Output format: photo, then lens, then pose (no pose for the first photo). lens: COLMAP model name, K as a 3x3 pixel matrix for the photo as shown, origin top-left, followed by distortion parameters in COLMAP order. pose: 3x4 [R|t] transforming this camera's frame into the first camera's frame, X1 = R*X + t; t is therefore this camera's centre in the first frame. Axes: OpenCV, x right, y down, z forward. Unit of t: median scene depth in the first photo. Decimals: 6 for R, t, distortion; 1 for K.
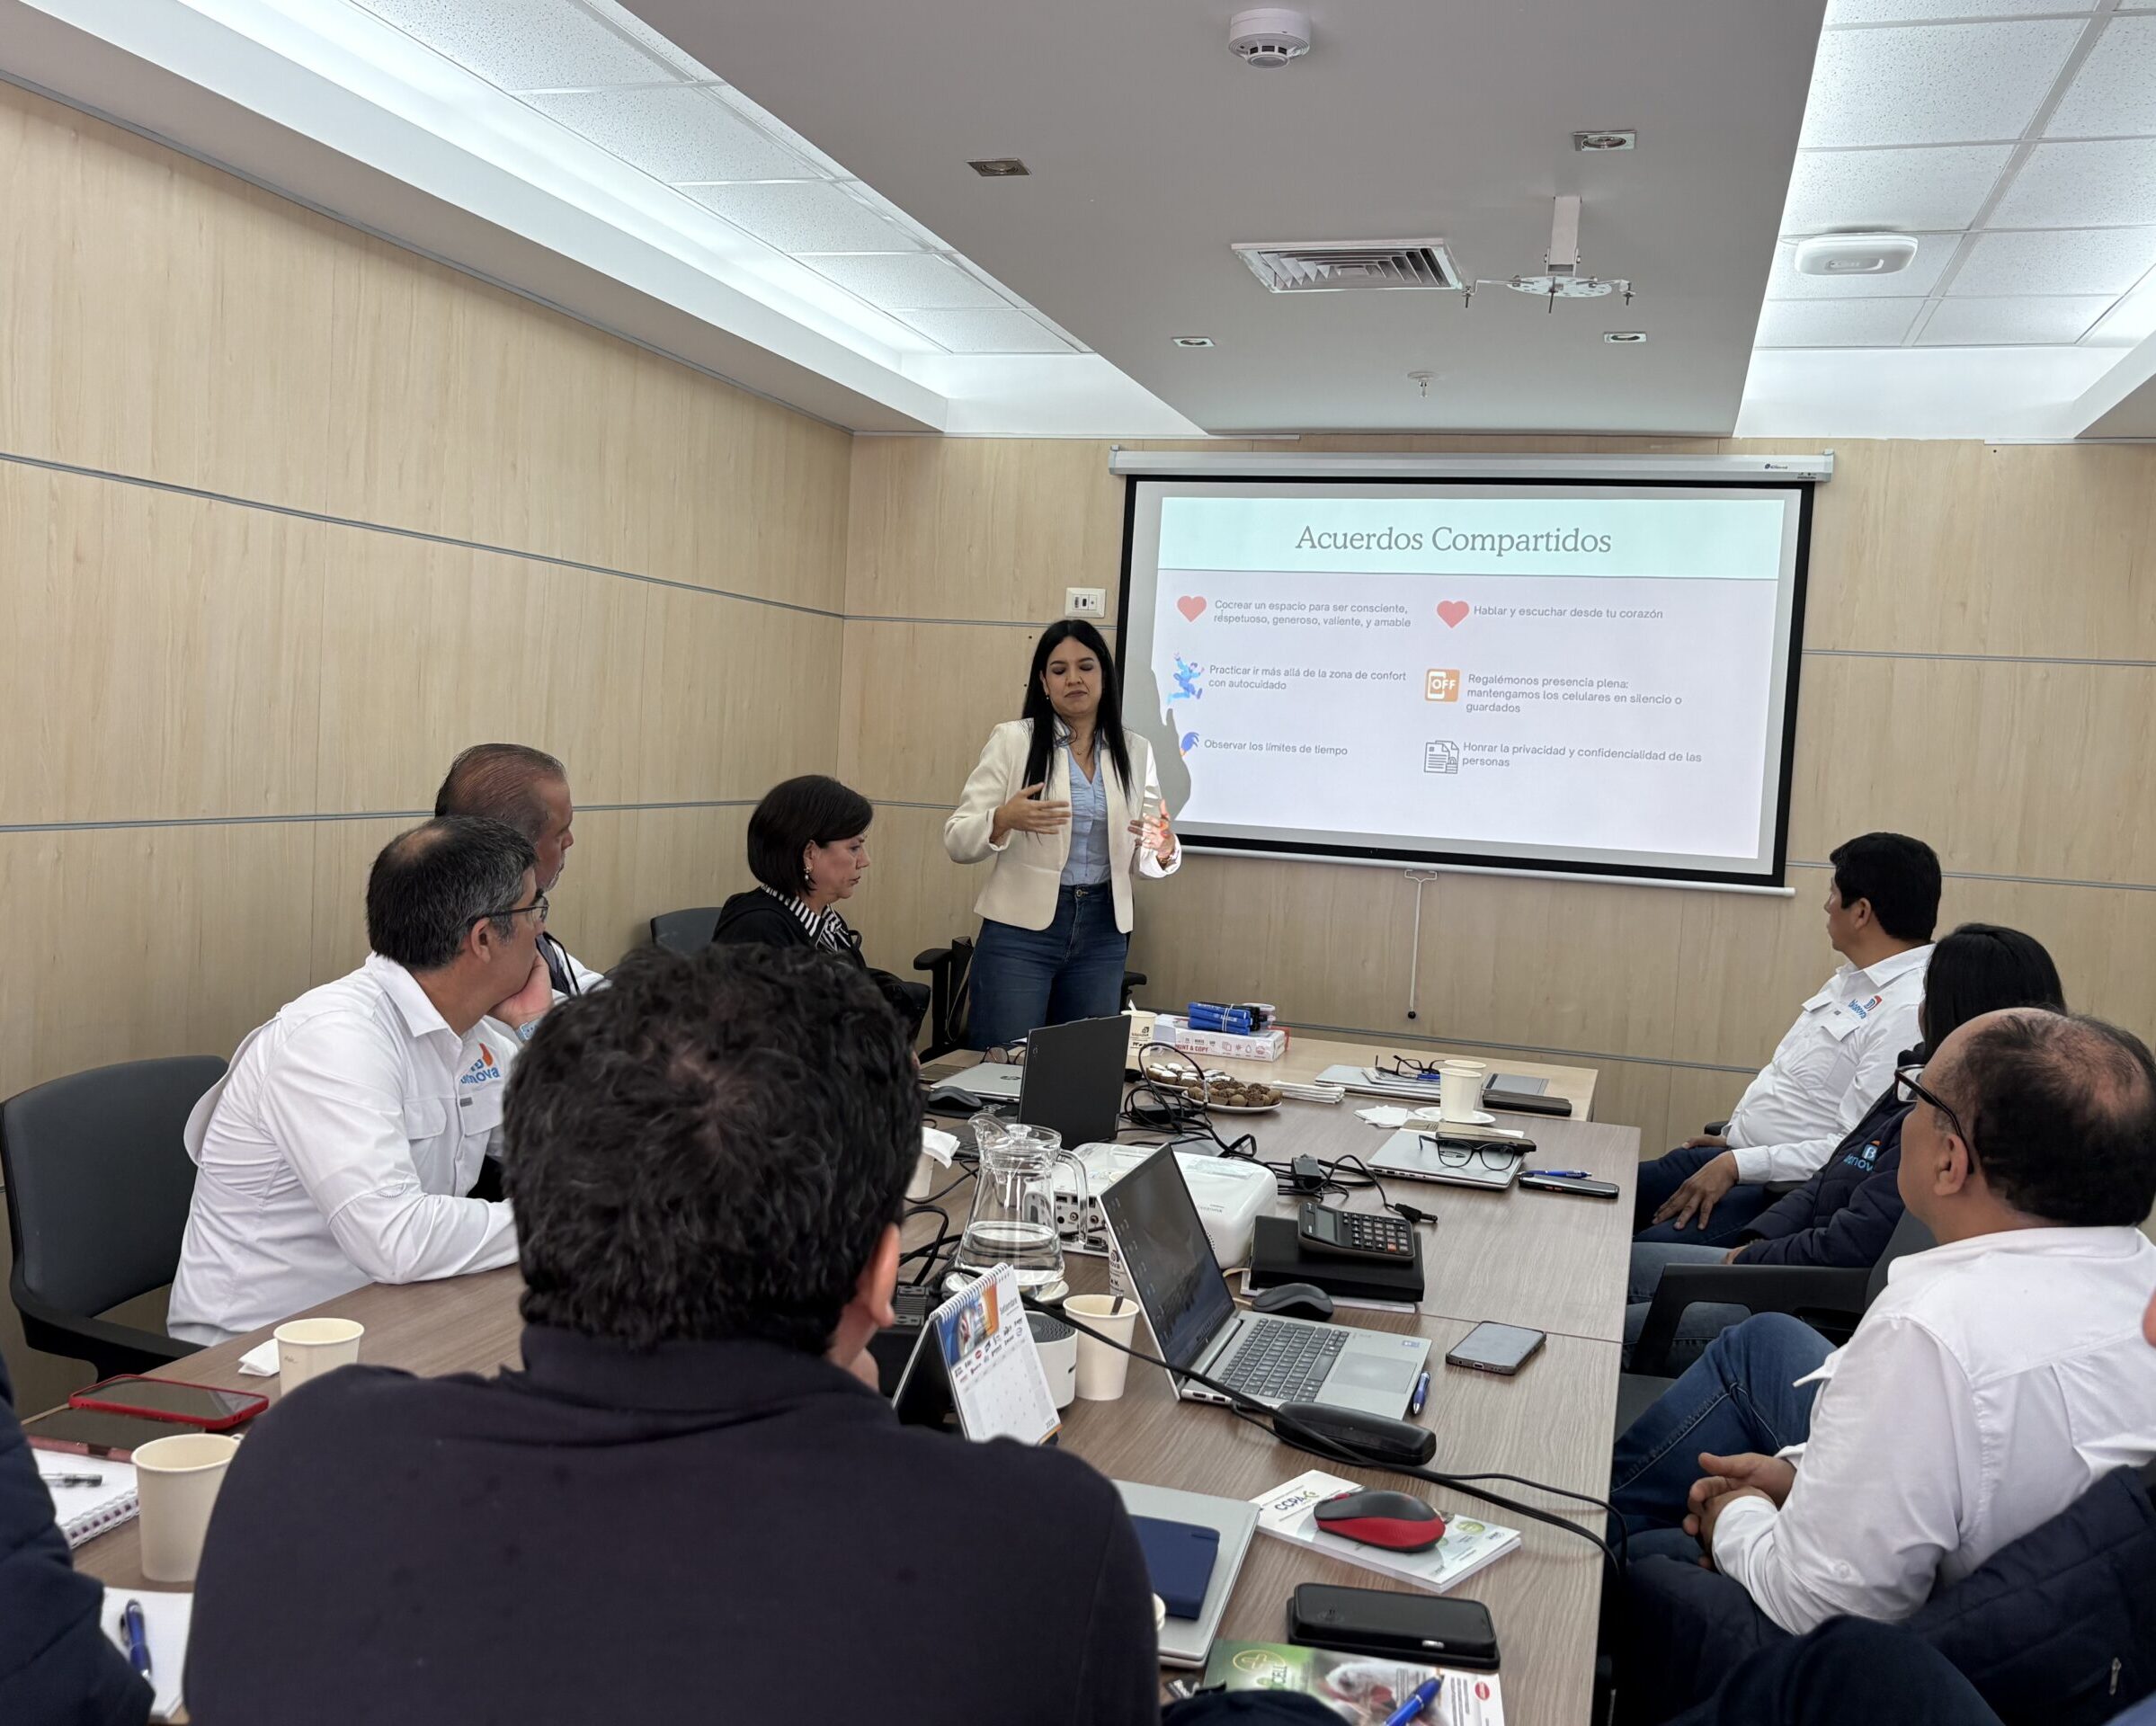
lens RADIAL K [[2026.5, 0, 1026.6], [0, 2026.5, 865.2], [0, 0, 1]] dist [0.117852, -0.285601]
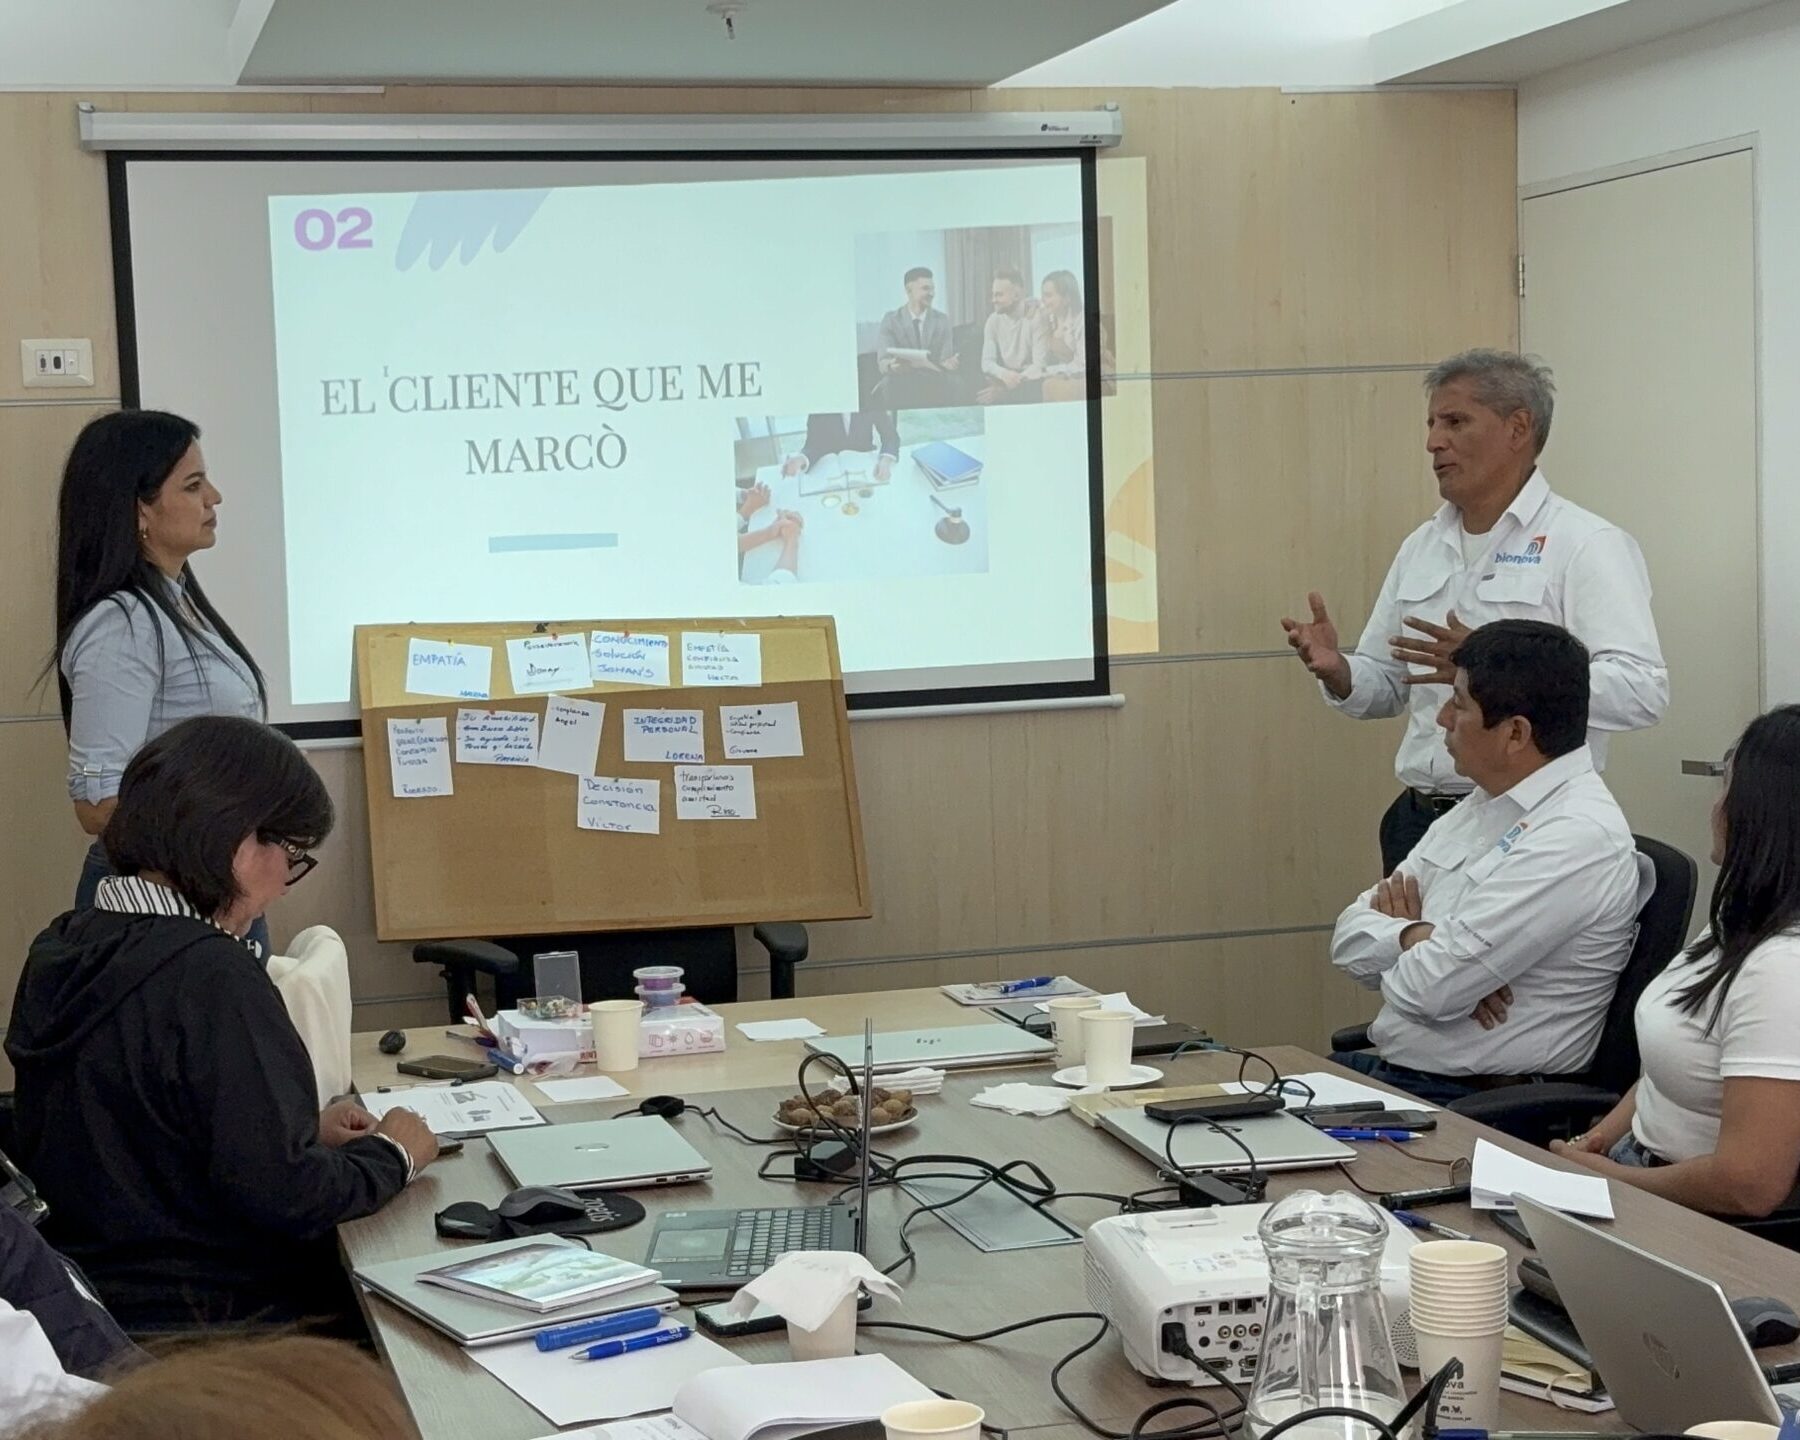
lens RADIAL K [[3034.2, 0, 874.8], [0, 3034.2, 720.9], [0, 0, 1]] dist [0.238919, -0.919109]
pose [[0.837752, -0.124899, 0.531574, -0.353891], [0.117829, 0.991904, 0.047362, -0.051393], [-0.533186, 0.022957, 0.845686, 0.133583]]
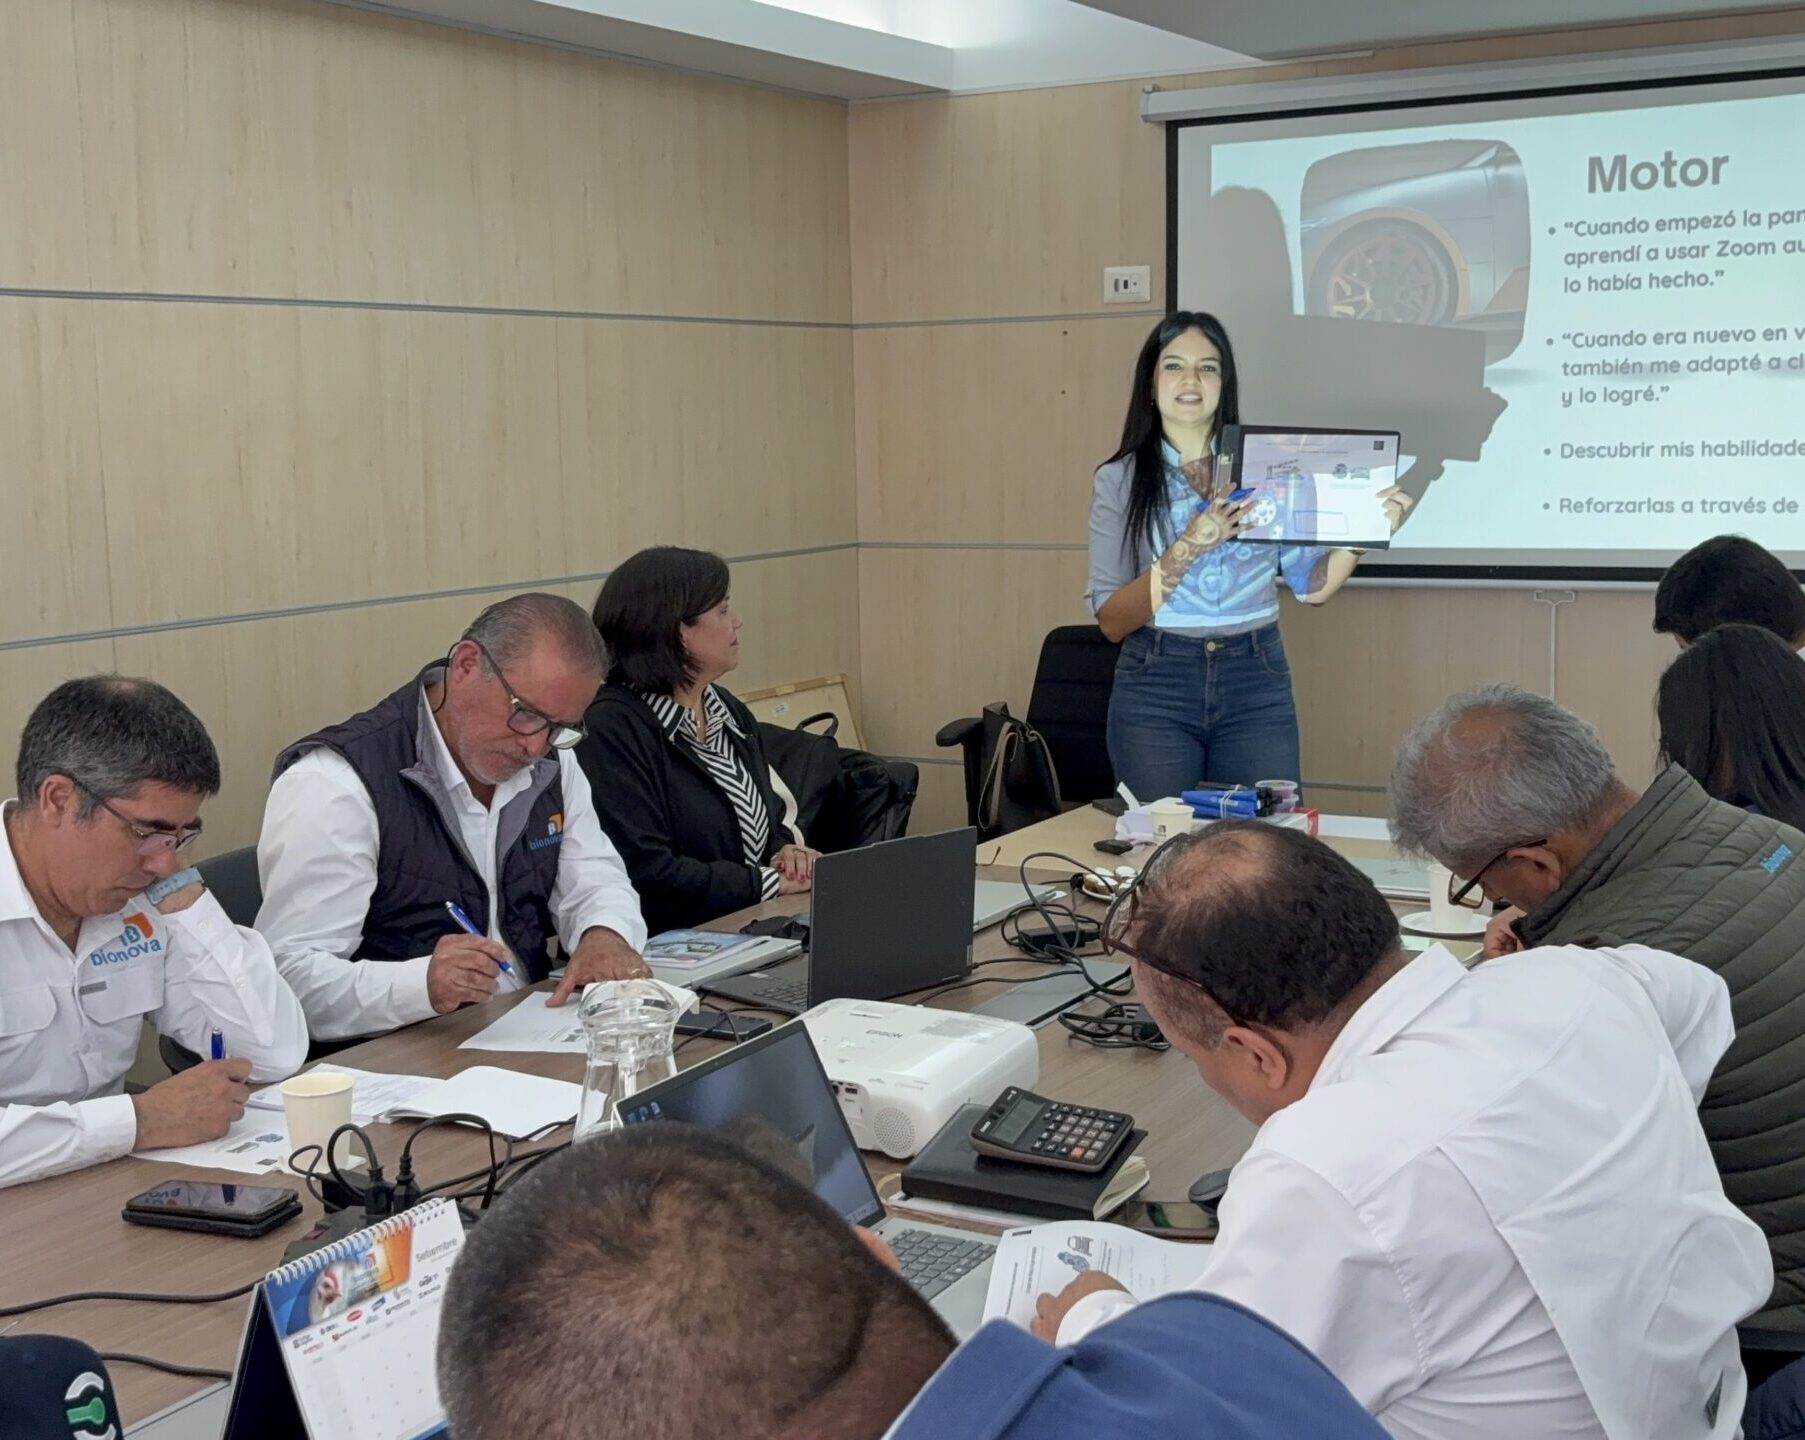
lens RADIAL K [[2382.0, 0, 885.5], [0, 2382.0, 726.1], [0, 0, 1]] dist [0.177600, -0.587305]
pose [[0.975890, -0.048282, -0.212854, 0.173717], [0.061976, 0.996383, 0.058137, -0.019878], [0.209277, -0.069927, 0.975353, 0.037603]]
